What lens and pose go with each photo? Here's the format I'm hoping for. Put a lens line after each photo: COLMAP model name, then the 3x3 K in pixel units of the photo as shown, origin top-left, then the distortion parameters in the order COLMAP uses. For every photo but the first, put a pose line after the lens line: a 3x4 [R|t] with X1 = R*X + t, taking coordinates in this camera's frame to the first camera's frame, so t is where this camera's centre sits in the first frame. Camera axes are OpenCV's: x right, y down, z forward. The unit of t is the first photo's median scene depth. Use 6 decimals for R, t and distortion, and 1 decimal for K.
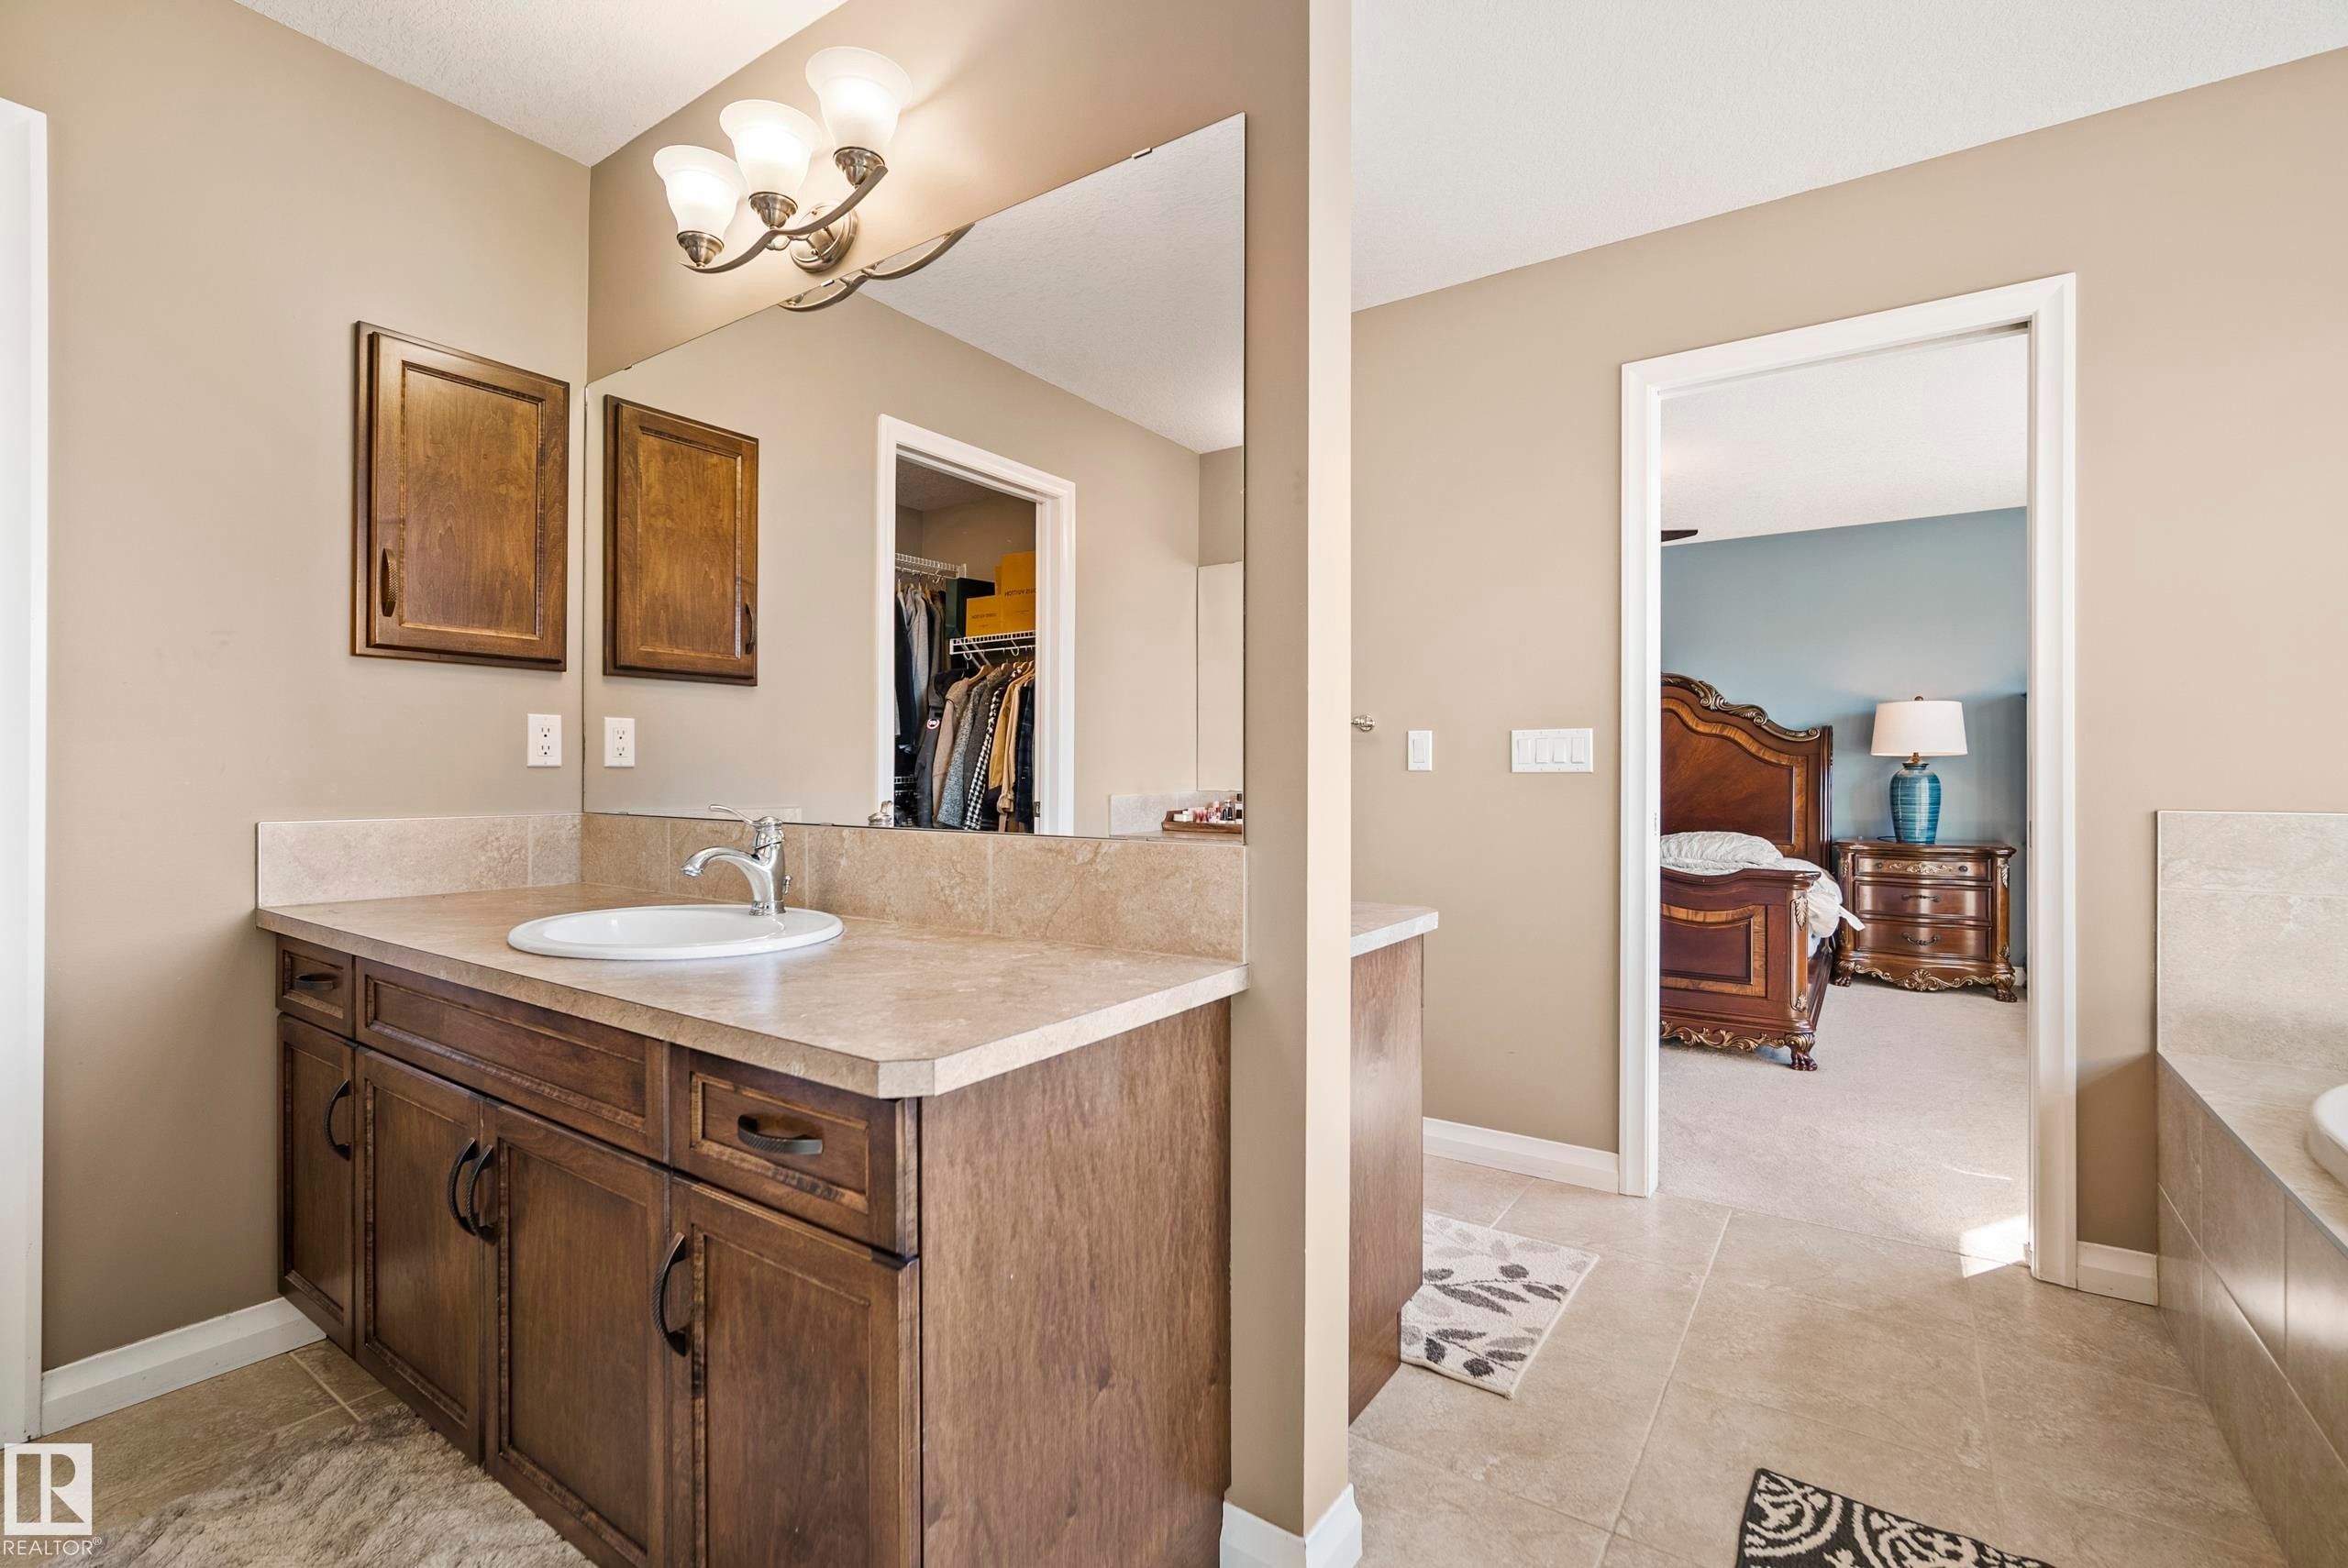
lens RADIAL K [[1036.7, 0, 1170.7], [0, 1036.7, 791.2], [0, 0, 1]] dist [-0.014405, 0.005092]
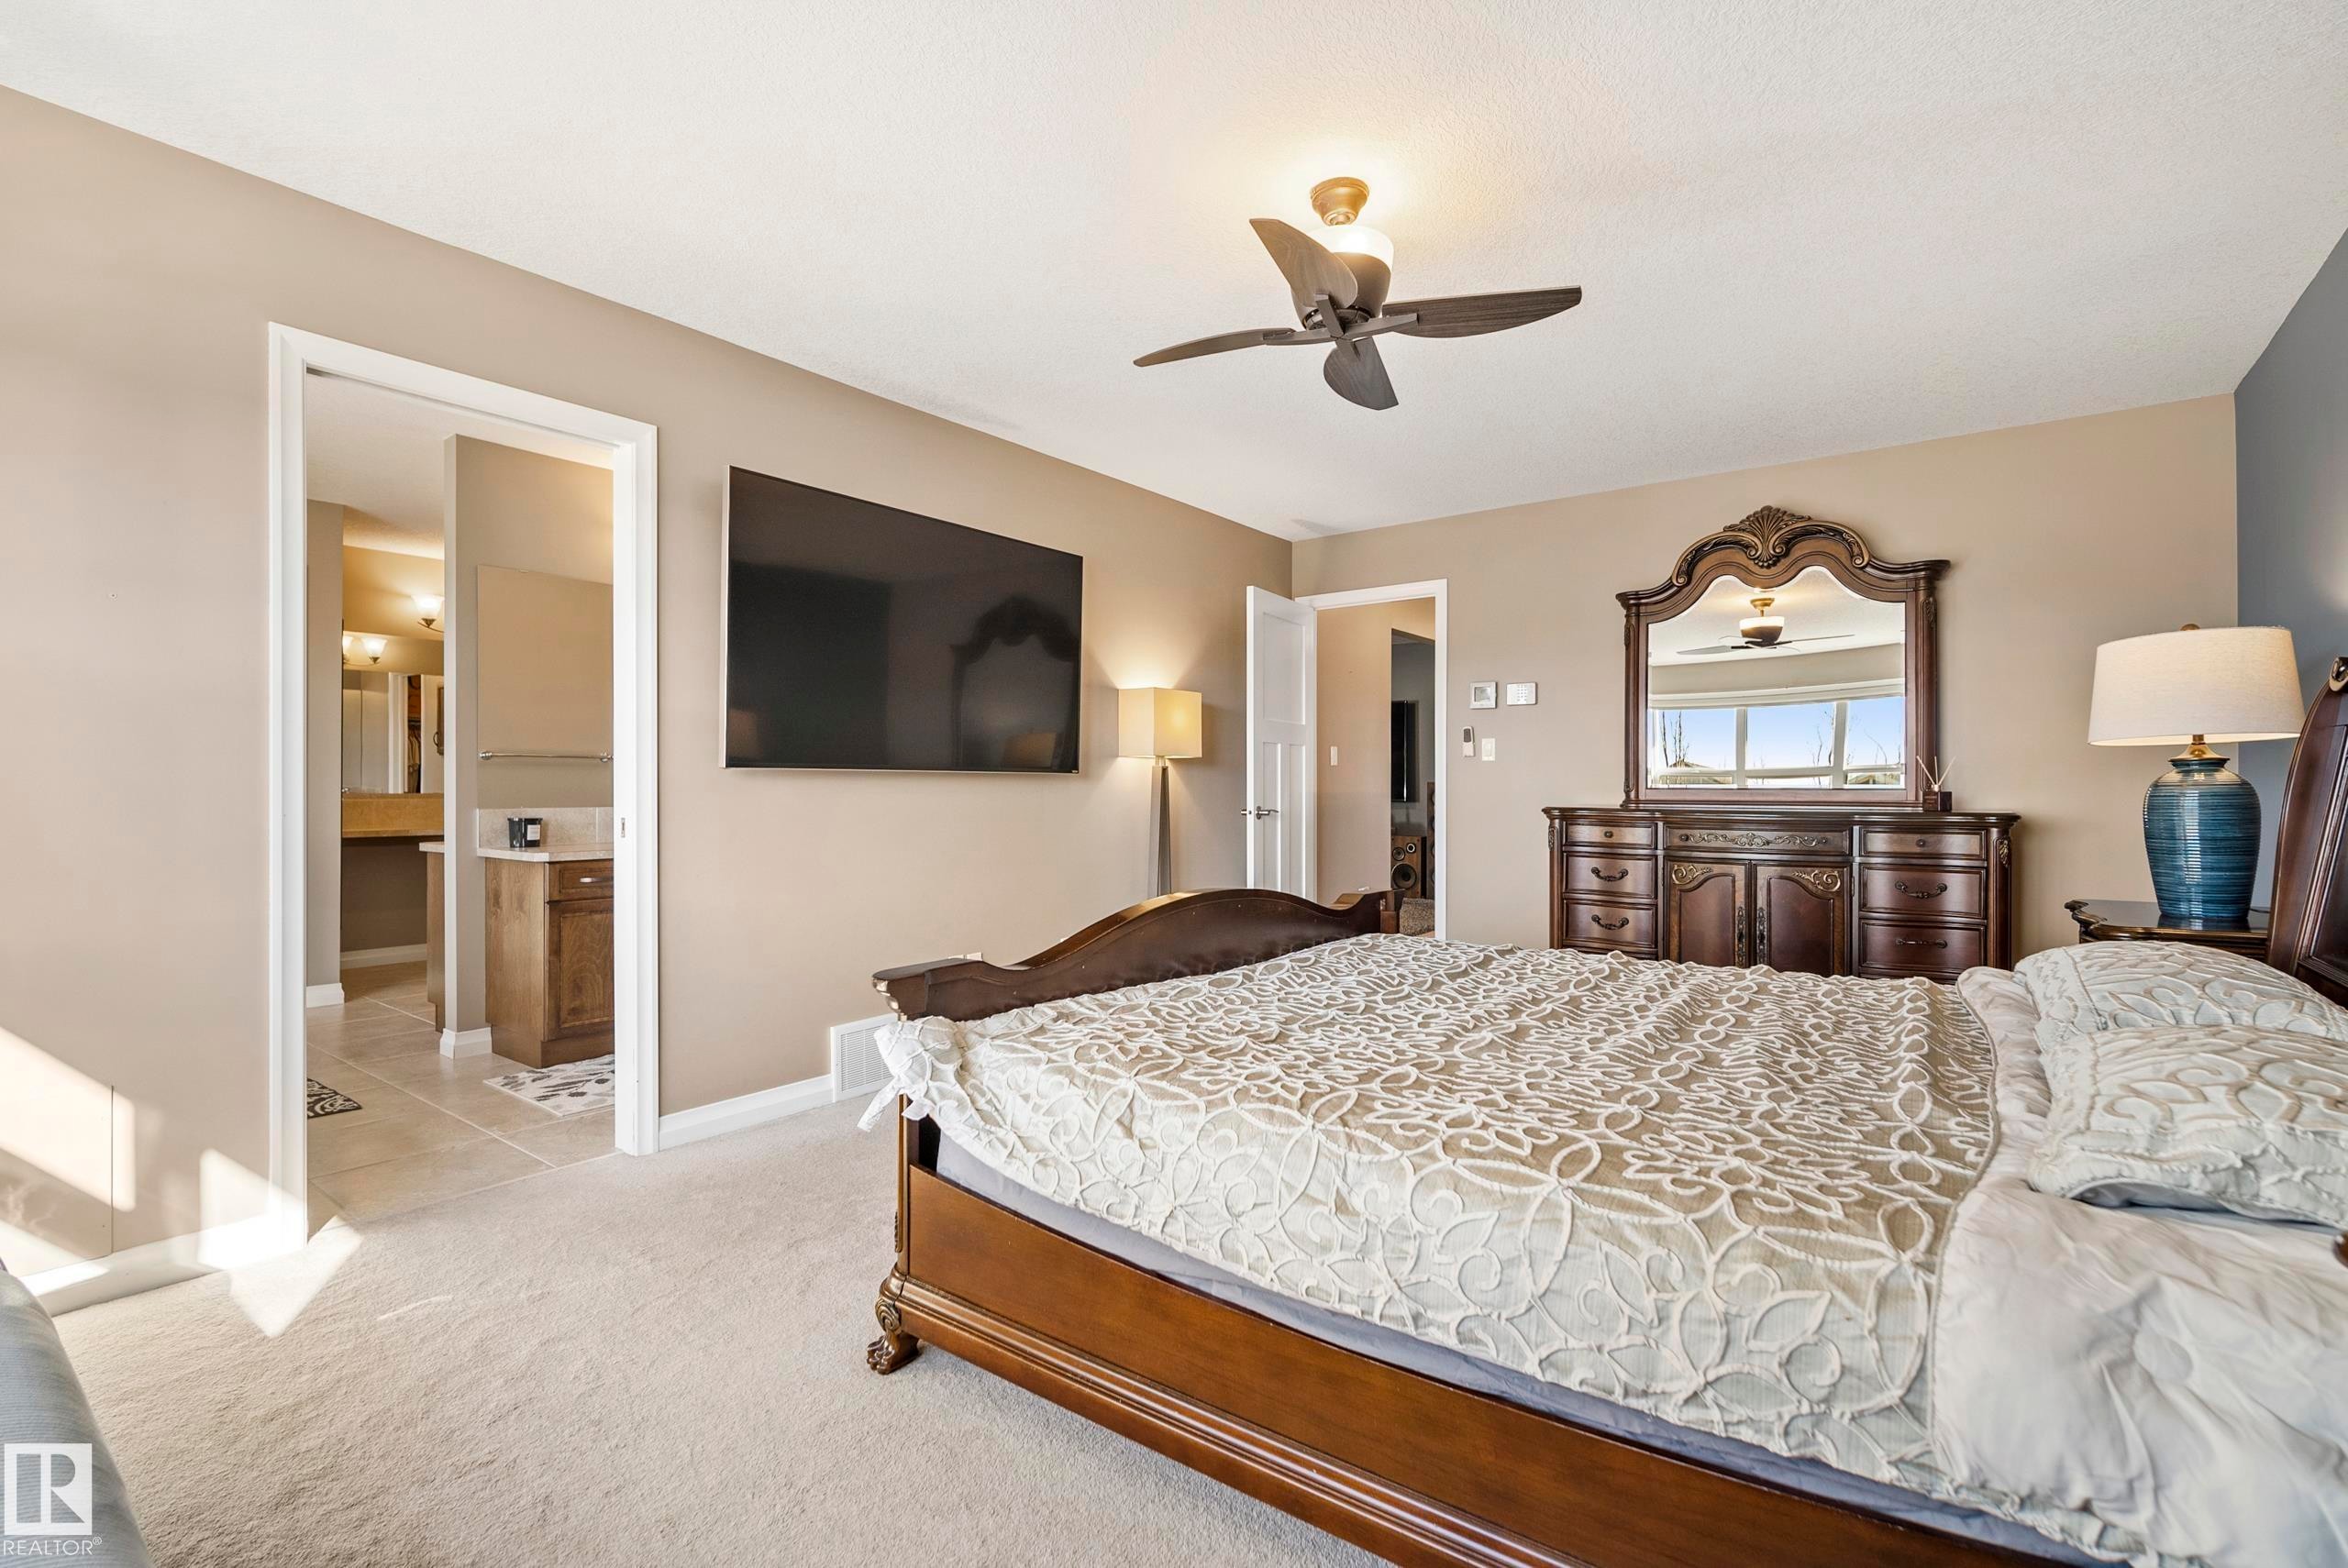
lens RADIAL K [[1036.7, 0, 1170.7], [0, 1036.7, 791.2], [0, 0, 1]] dist [-0.014405, 0.005092]
pose [[-0.048139, 0.003927, -0.998833, 1.986772], [-0.021837, 0.999749, 0.004983, -0.033095], [0.998602, 0.022052, -0.048041, 2.093100]]
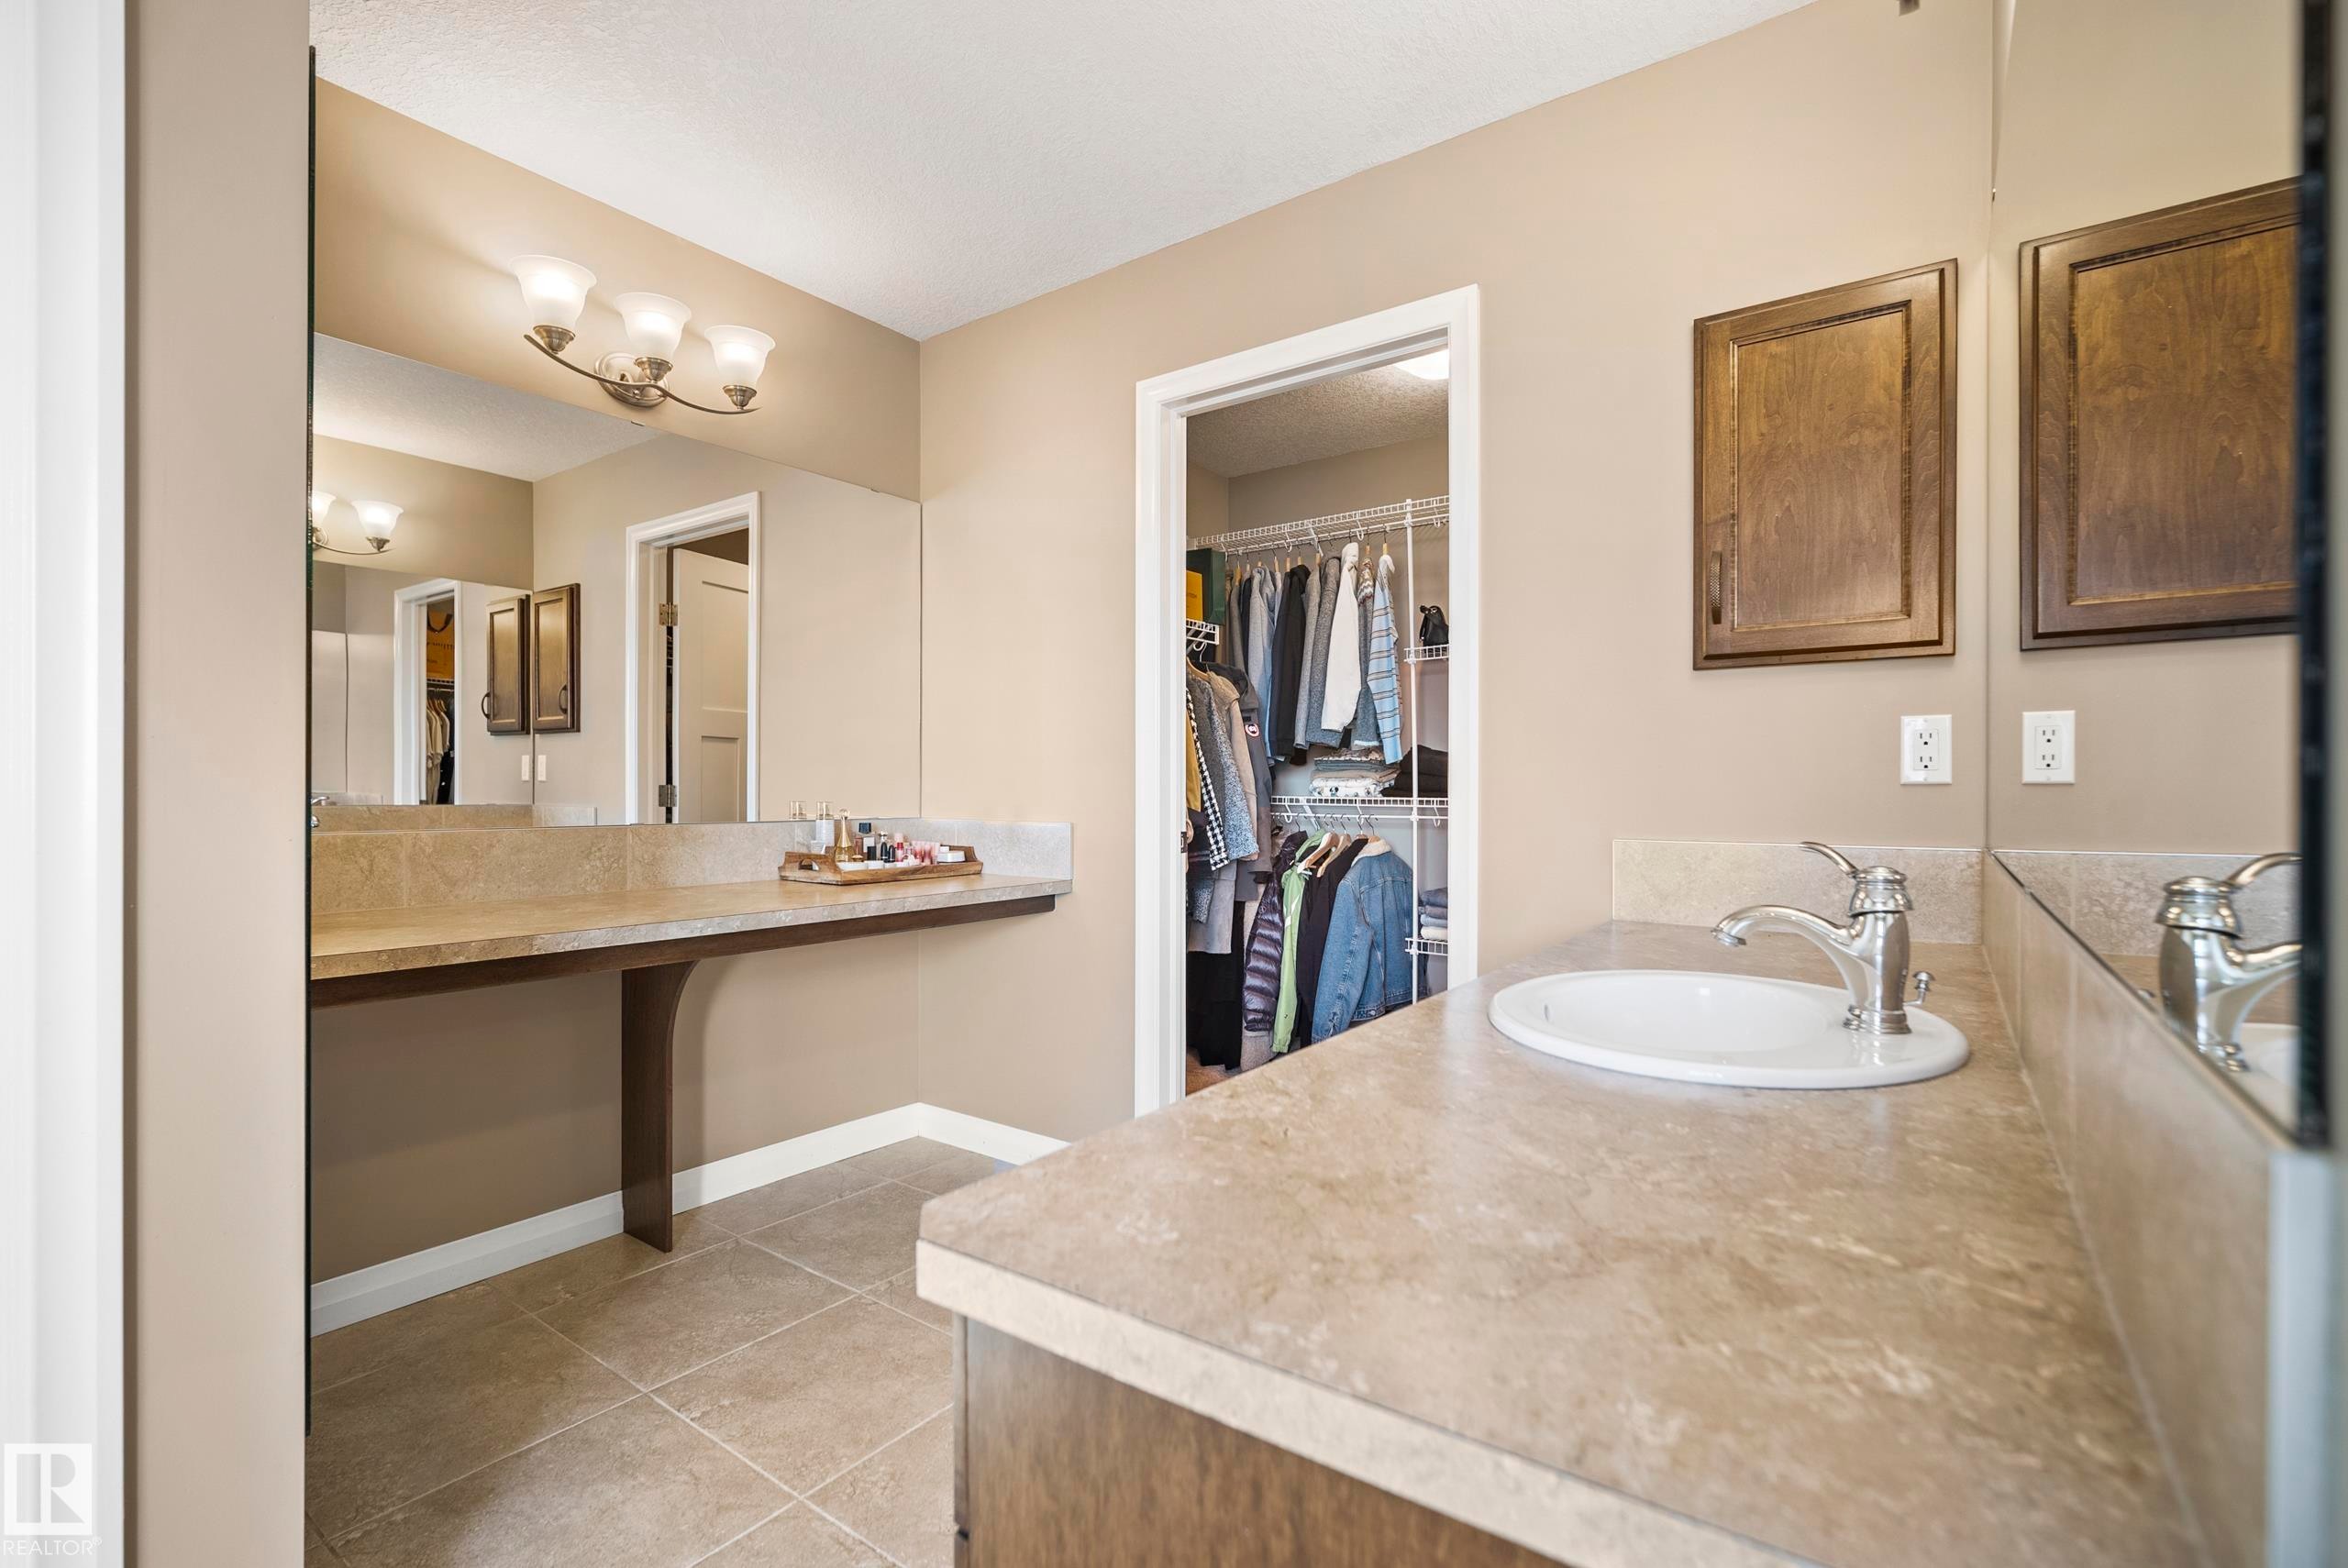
lens RADIAL K [[1036.7, 0, 1170.7], [0, 1036.7, 791.2], [0, 0, 1]] dist [-0.014405, 0.005092]
pose [[-0.034724, 0.001669, -0.999396, 0.171540], [-0.022051, 0.999754, 0.002435, -0.008397], [0.999154, 0.022122, -0.034679, 0.493943]]
